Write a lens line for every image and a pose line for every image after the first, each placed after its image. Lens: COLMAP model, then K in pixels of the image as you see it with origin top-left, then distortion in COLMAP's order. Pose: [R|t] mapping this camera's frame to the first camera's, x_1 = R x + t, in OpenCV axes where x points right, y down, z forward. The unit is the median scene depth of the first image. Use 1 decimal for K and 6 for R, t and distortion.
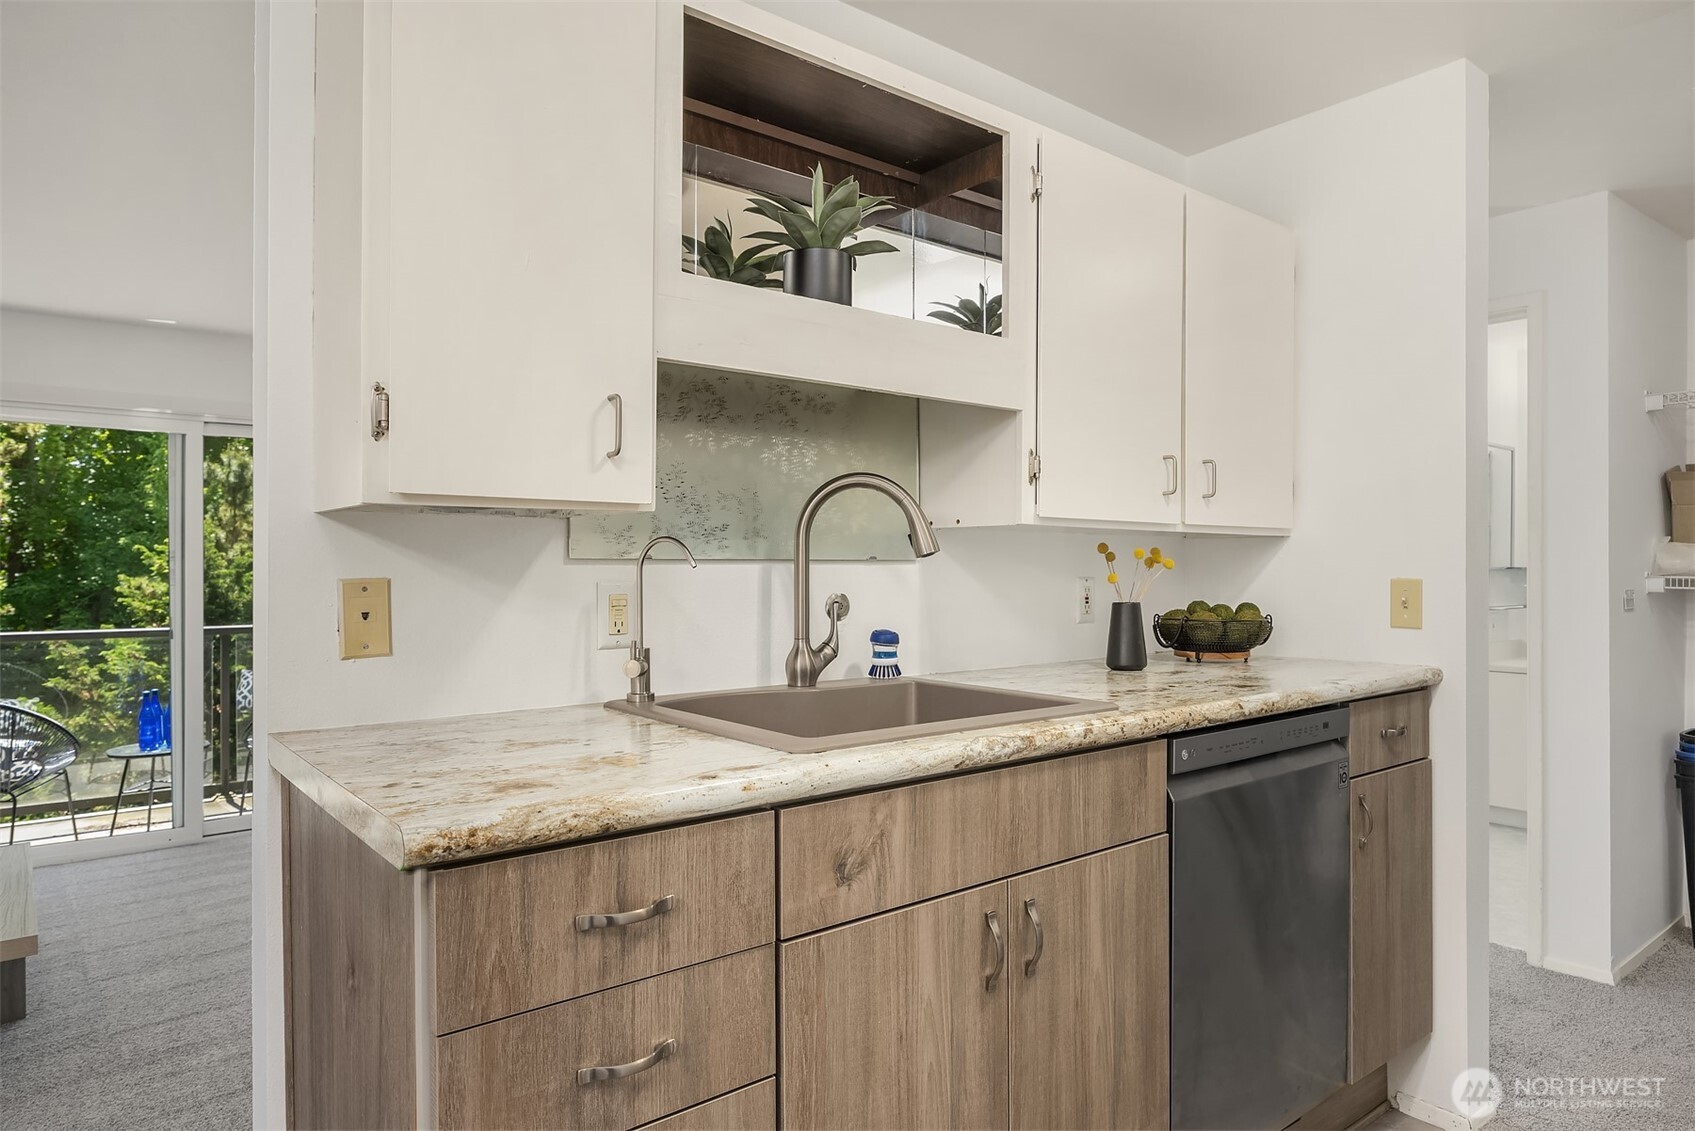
lens RADIAL K [[1051.8, 0, 852.2], [0, 1051.8, 560.0], [0, 0, 1]] dist [-0.001921, 0.003456]
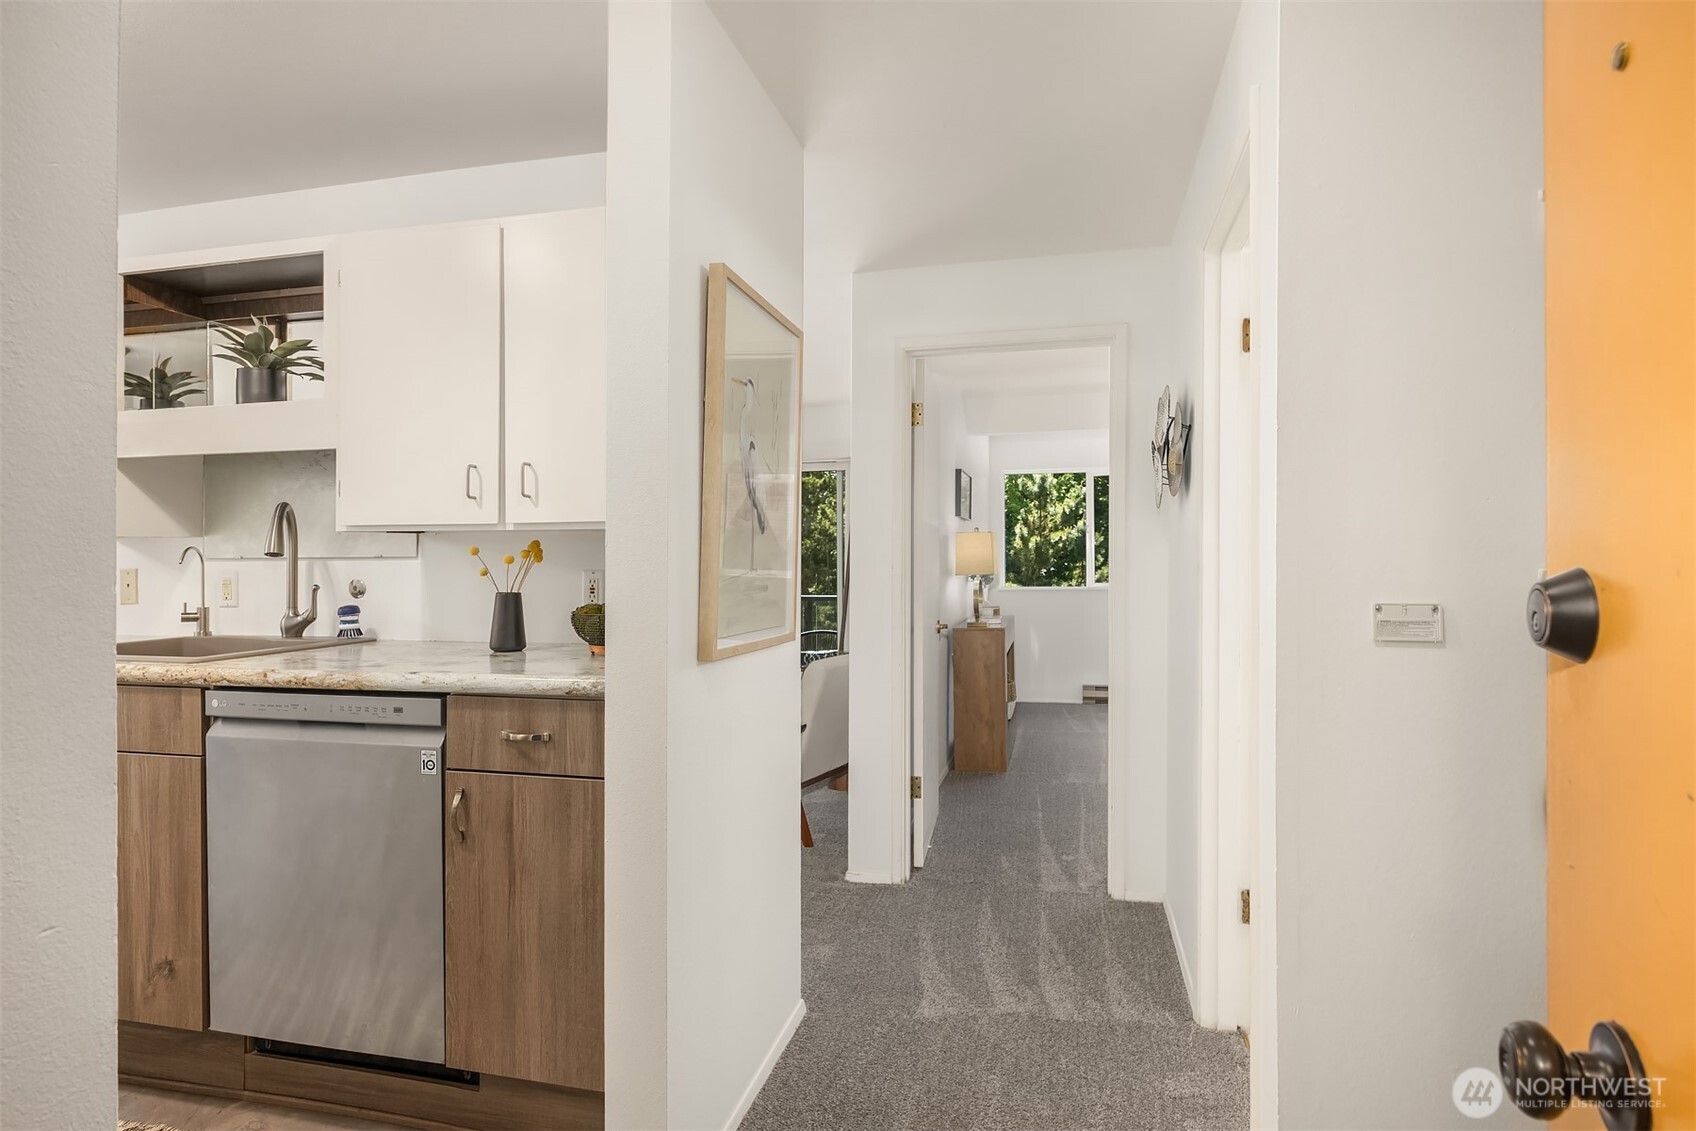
lens RADIAL K [[906.1, 0, 843.3], [0, 906.1, 543.8], [0, 0, 1]] dist [-0.004550, -0.000540]
pose [[0.587196, -0.014450, -0.809316, 1.778478], [0.013022, 0.999880, -0.008405, 0.000535], [0.809340, -0.005603, 0.587314, 0.997697]]
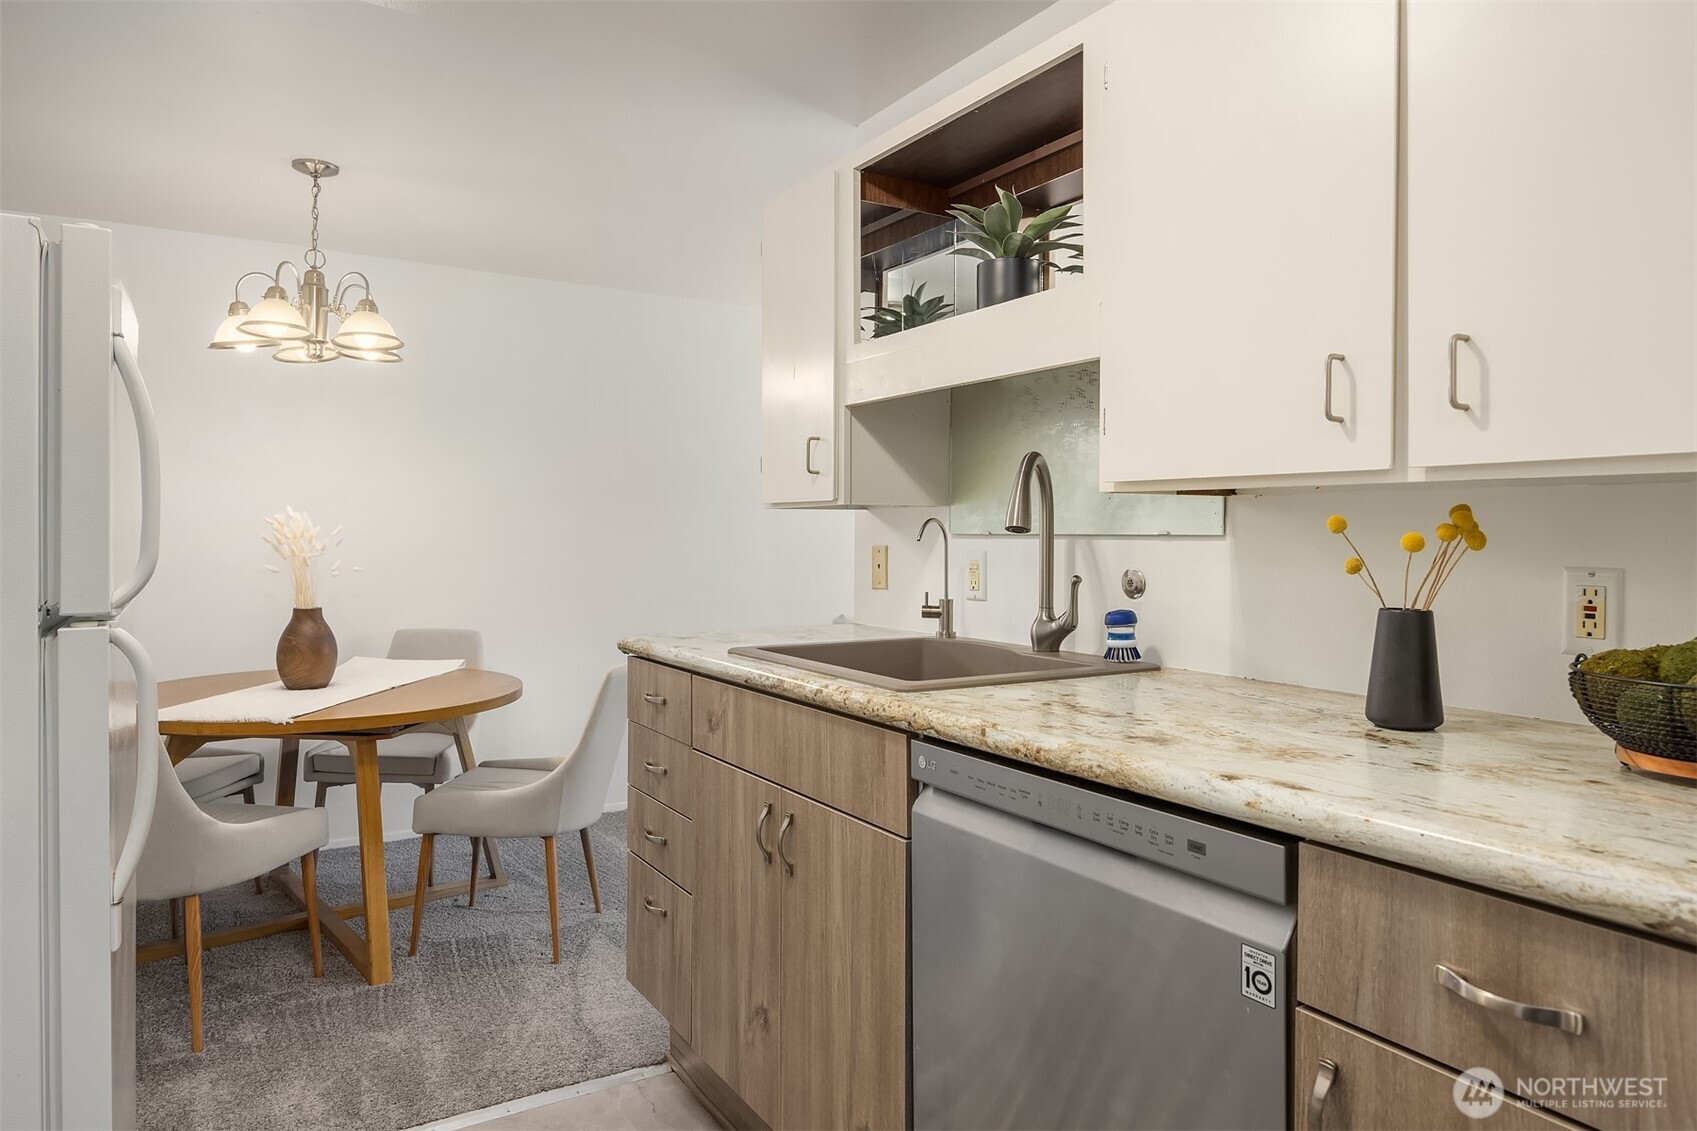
lens RADIAL K [[1053.0, 0, 848.1], [0, 1053.0, 528.7], [0, 0, 1]] dist [-0.001921, 0.003456]
pose [[-0.142228, -0.006400, -0.989813, 1.207949], [0.001408, 0.999977, -0.006668, 0.000247], [0.989833, -0.002342, -0.142216, 1.090692]]
